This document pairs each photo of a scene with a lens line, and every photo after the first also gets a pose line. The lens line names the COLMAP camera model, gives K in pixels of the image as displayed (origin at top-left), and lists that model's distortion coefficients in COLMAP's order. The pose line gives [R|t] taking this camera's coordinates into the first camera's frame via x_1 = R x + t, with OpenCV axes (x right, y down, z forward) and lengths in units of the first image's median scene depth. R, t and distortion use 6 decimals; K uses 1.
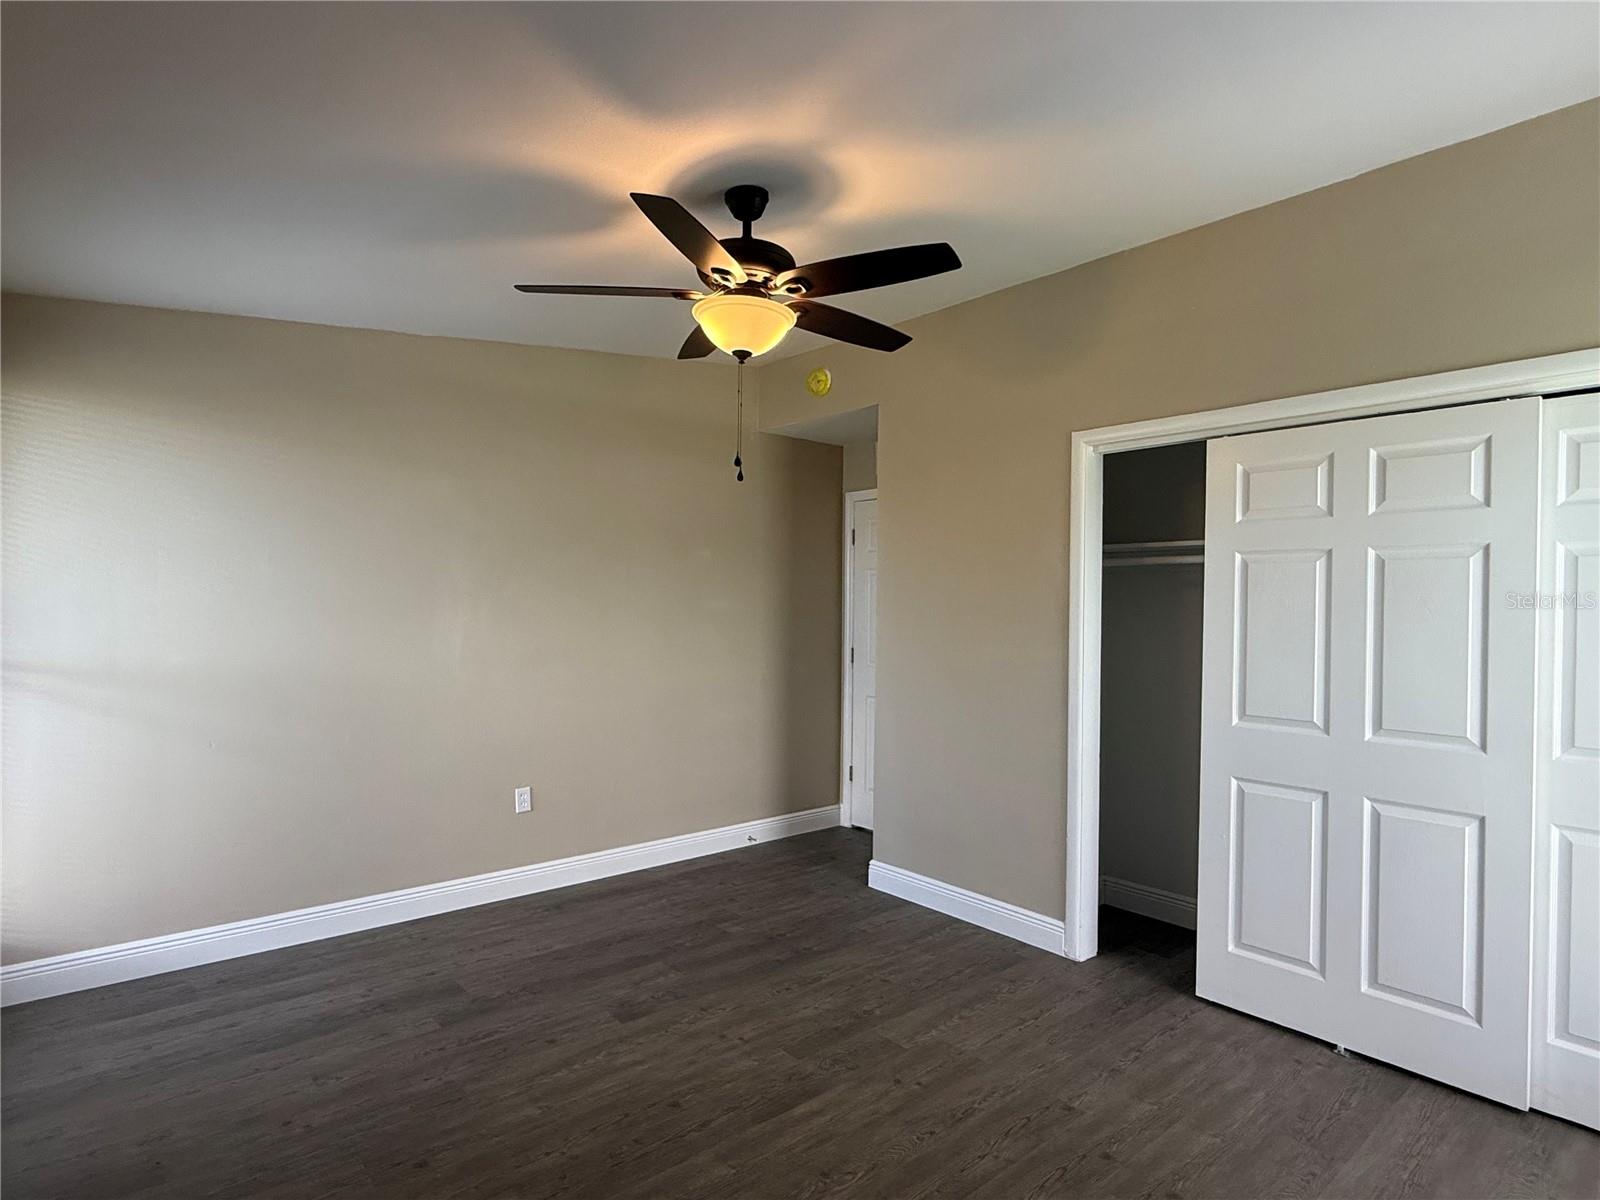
lens RADIAL K [[846.2, 0, 802.6], [0, 846.2, 614.0], [0, 0, 1]] dist [0.002520, 0.000219]
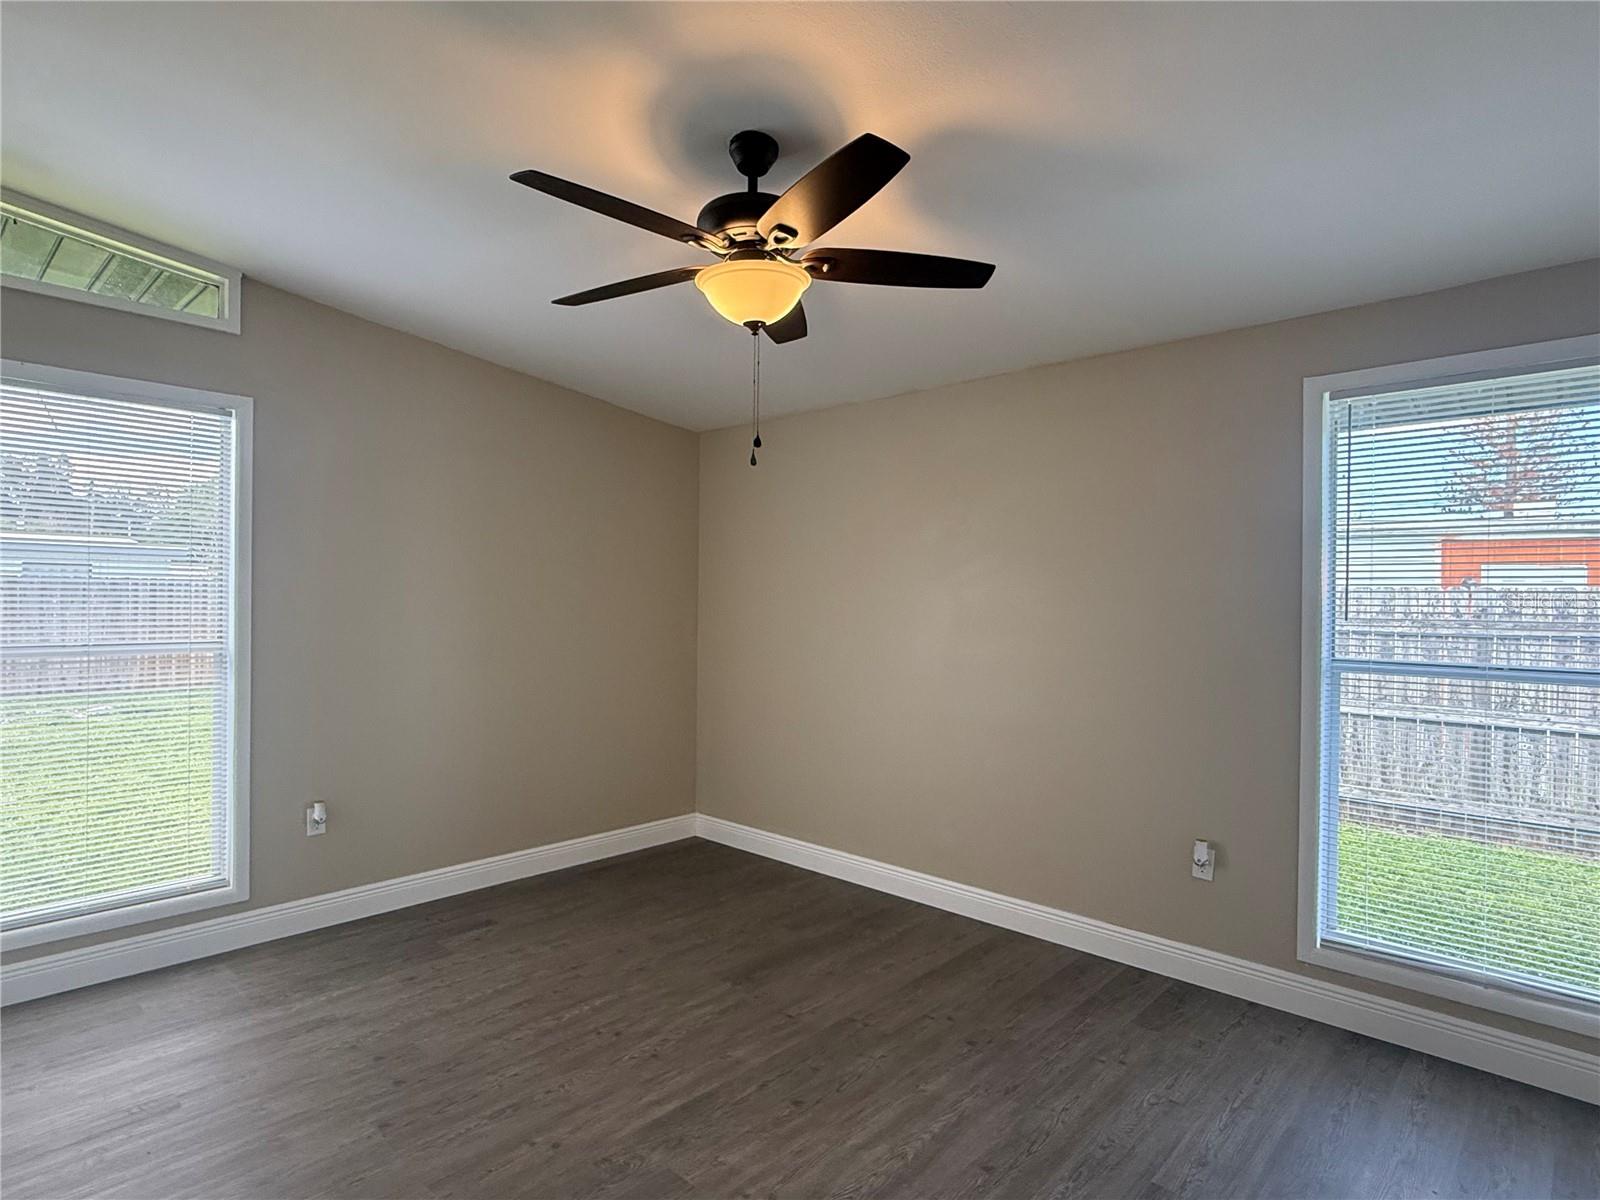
lens RADIAL K [[856.7, 0, 800.0], [0, 856.7, 600.0], [0, 0, 1]] dist [0.002112, -0.000094]
pose [[-0.994114, -0.025793, -0.105226, -0.028531], [-0.026229, 0.999652, 0.002759, -0.016104], [0.105118, 0.005503, -0.994445, 1.792504]]
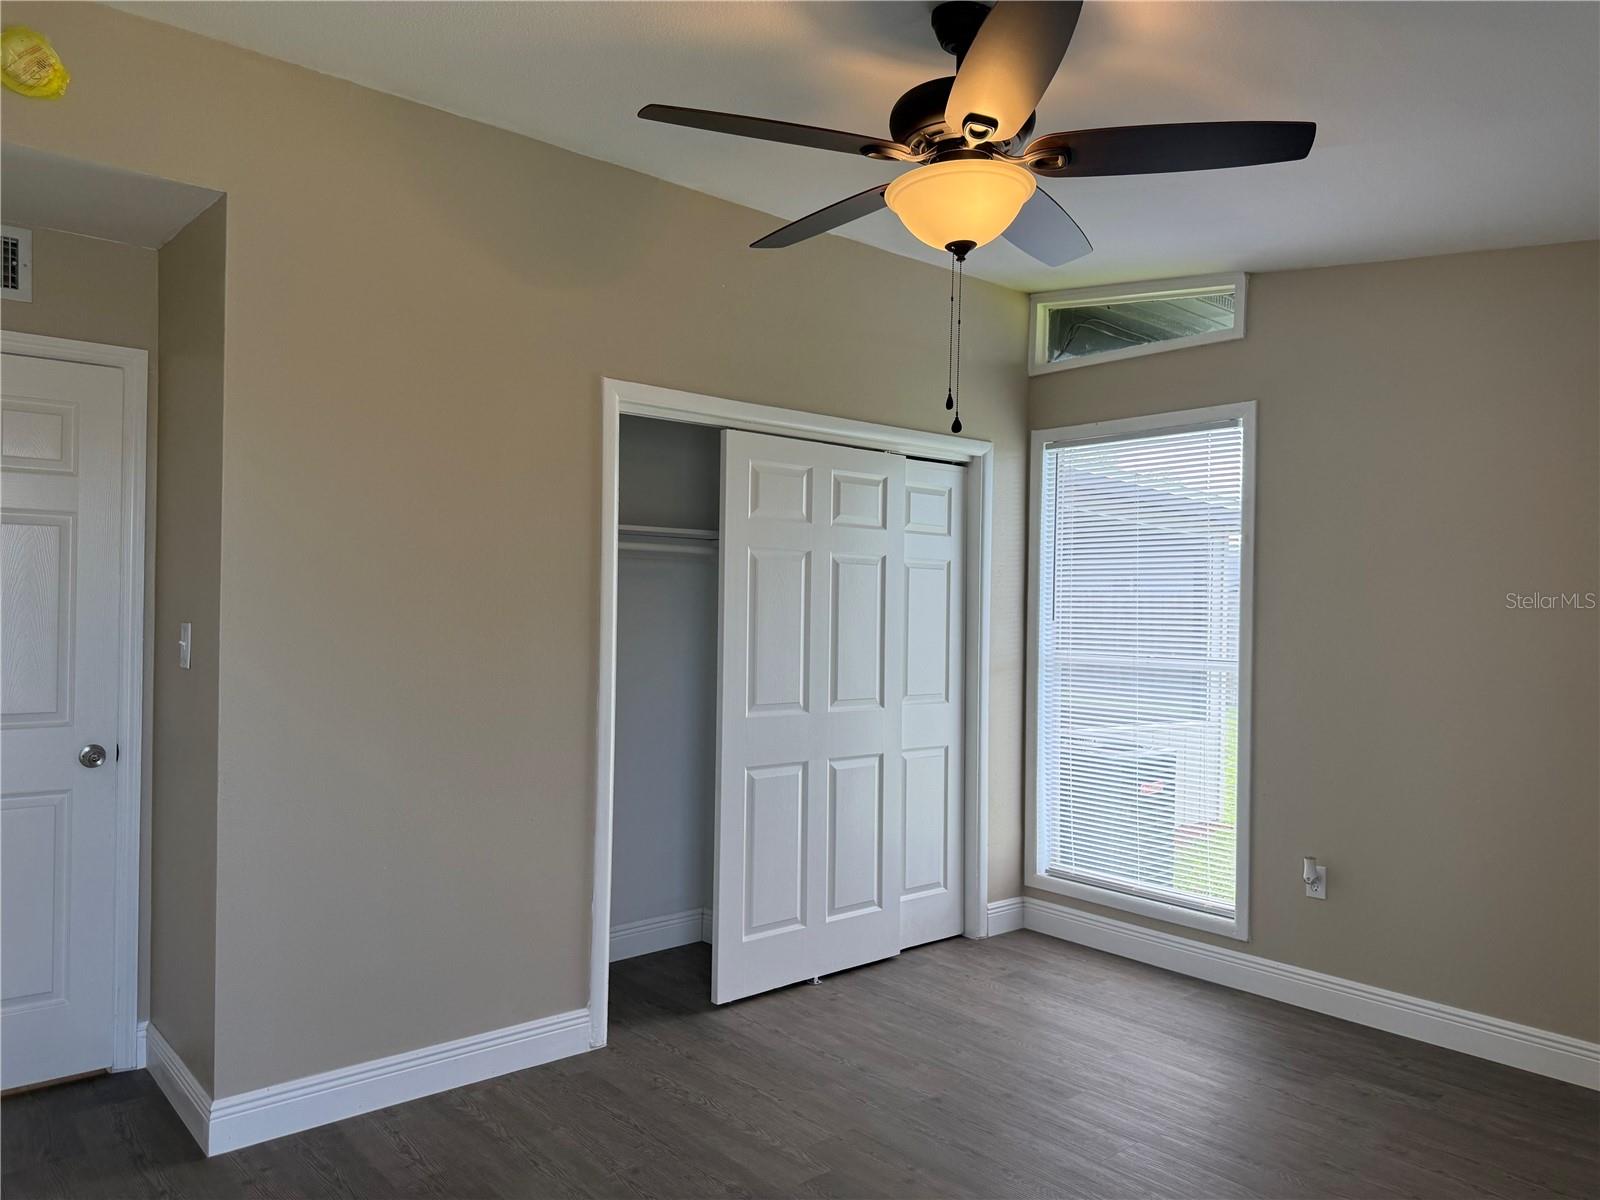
lens RADIAL K [[1123.6, 0, 800.0], [0, 1123.6, 600.0], [0, 0, 1]] dist [0.114344, -0.153119]
pose [[0.003726, -0.008914, 0.999953, -0.945386], [-0.009598, 0.999914, 0.008949, -0.024170], [-0.999947, -0.009631, 0.003640, 1.044235]]
